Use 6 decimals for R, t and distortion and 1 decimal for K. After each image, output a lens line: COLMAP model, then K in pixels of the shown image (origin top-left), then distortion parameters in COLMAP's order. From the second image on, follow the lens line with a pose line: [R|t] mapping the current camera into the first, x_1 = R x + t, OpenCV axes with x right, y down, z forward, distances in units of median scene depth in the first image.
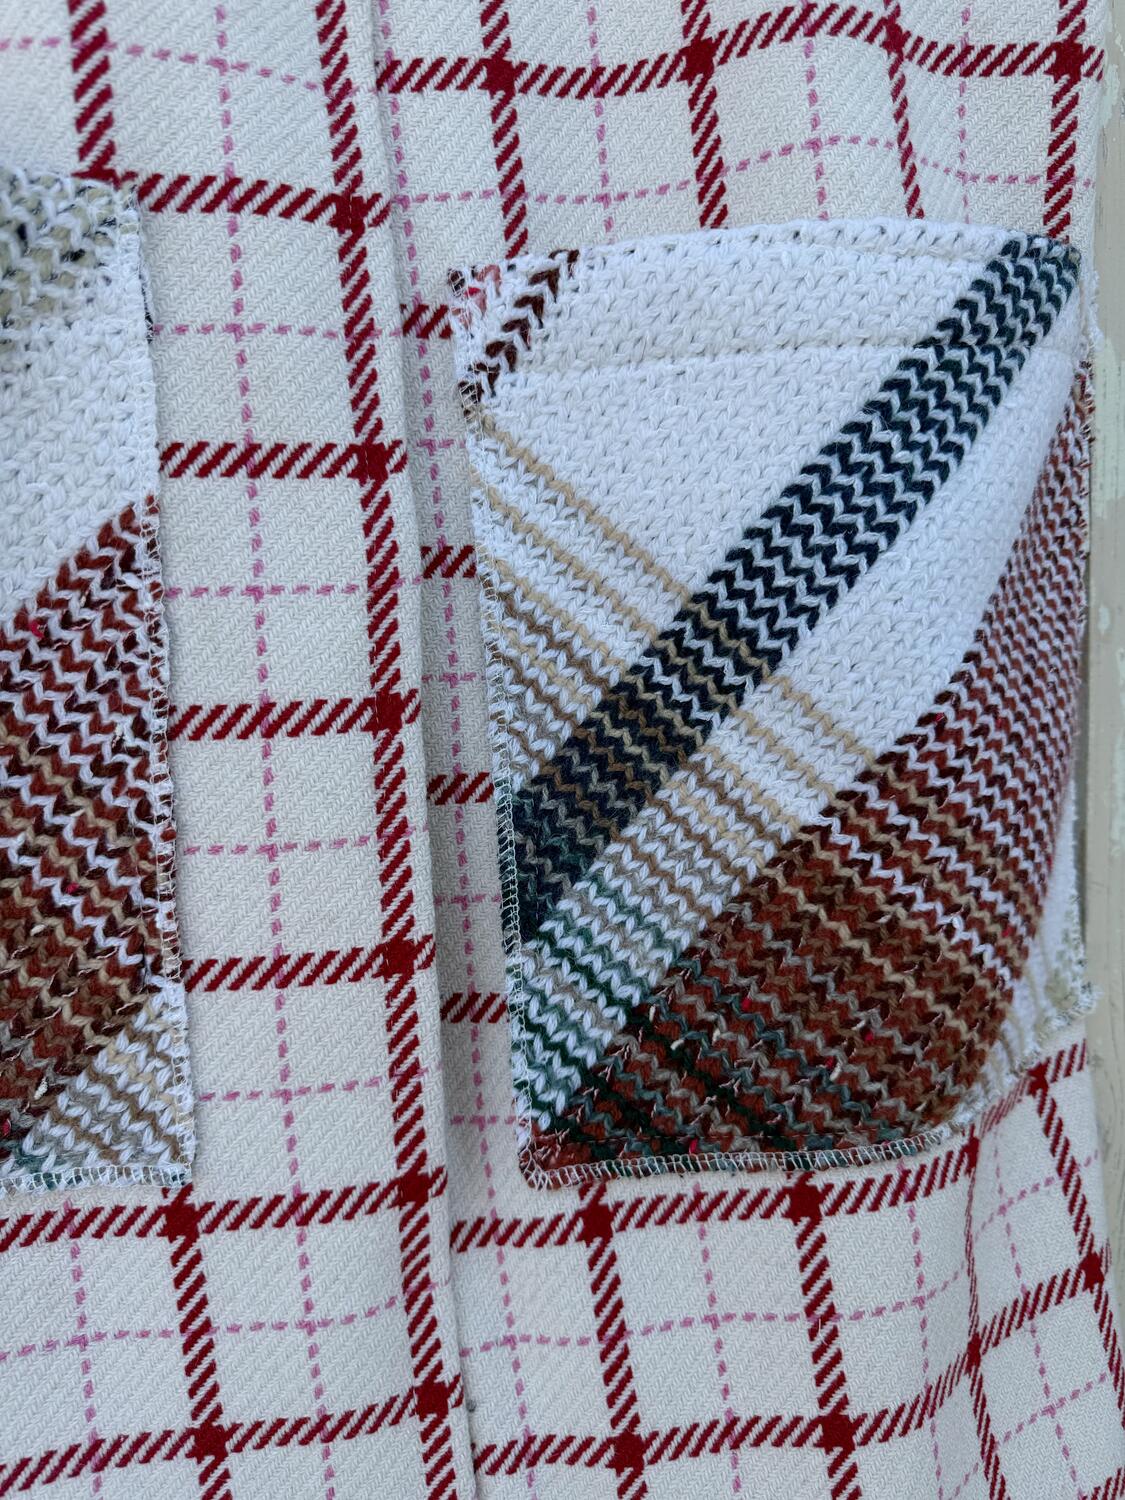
lens RADIAL K [[1084.4, 0, 562.5], [0, 1084.4, 750.0], [0, 0, 1]] dist [0.099555, -0.224637]
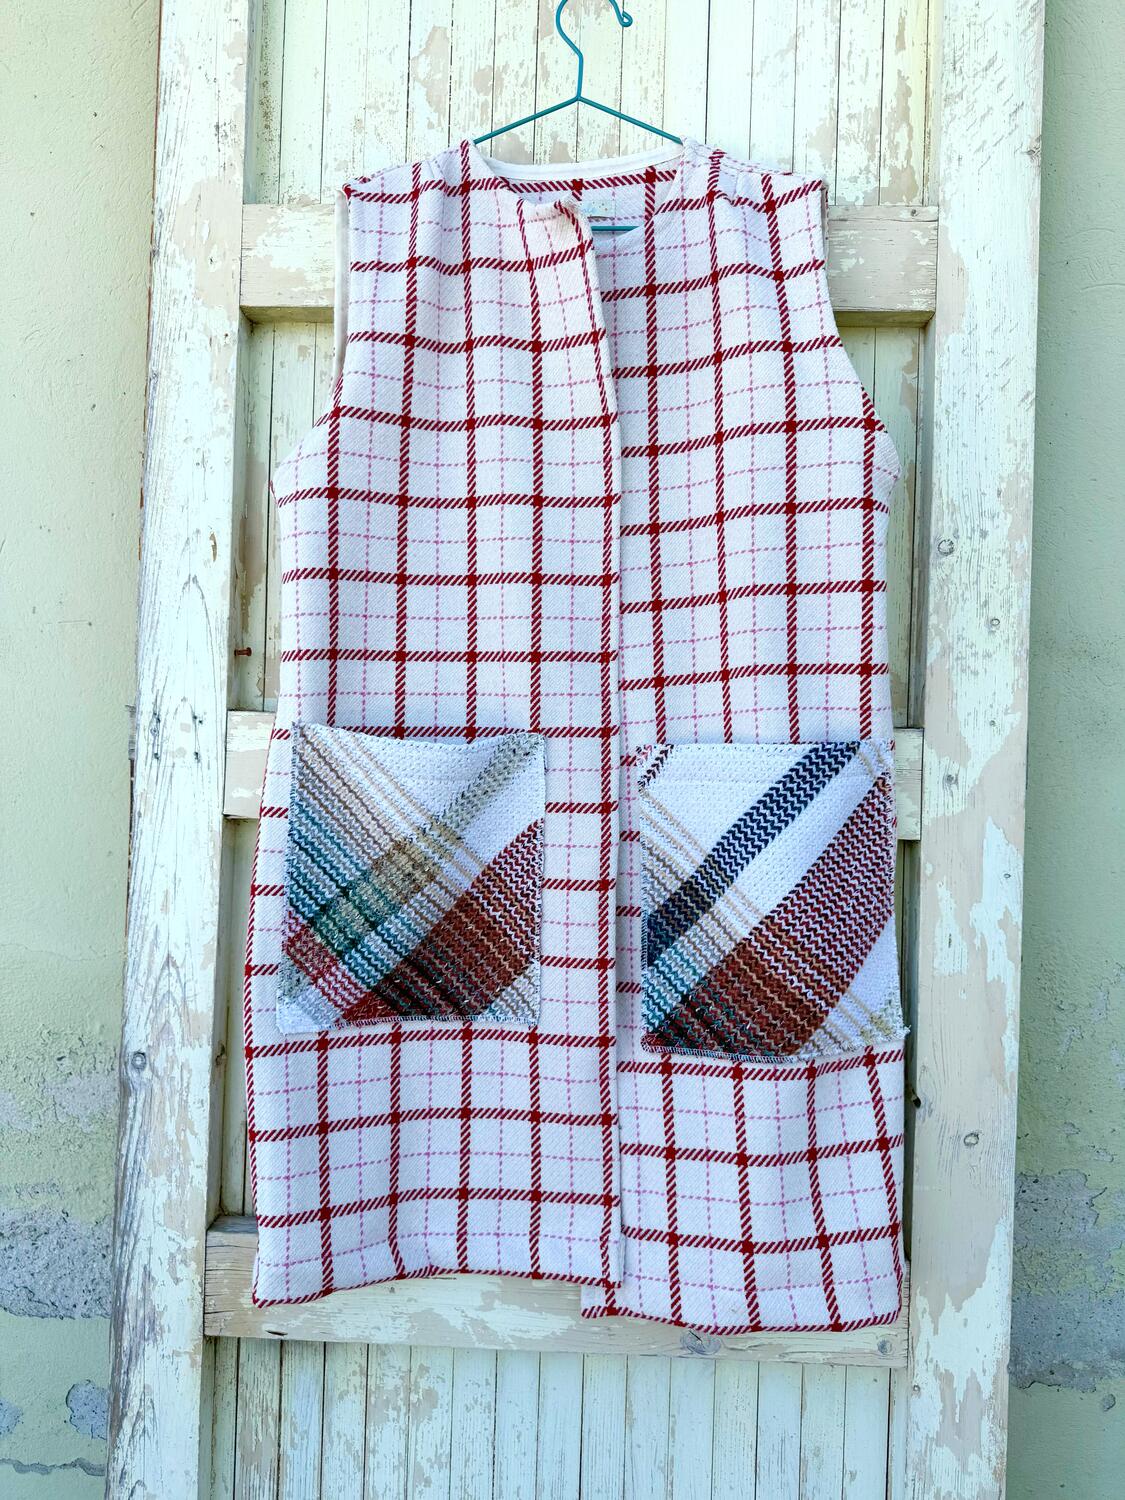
lens RADIAL K [[1084.4, 0, 562.5], [0, 1084.4, 750.0], [0, 0, 1]] dist [0.099555, -0.224637]
pose [[0.920267, 0.049883, -0.388097, 0.883558], [-0.084618, 0.993742, -0.072921, -0.174387], [0.382031, 0.099947, 0.918729, -1.892887]]
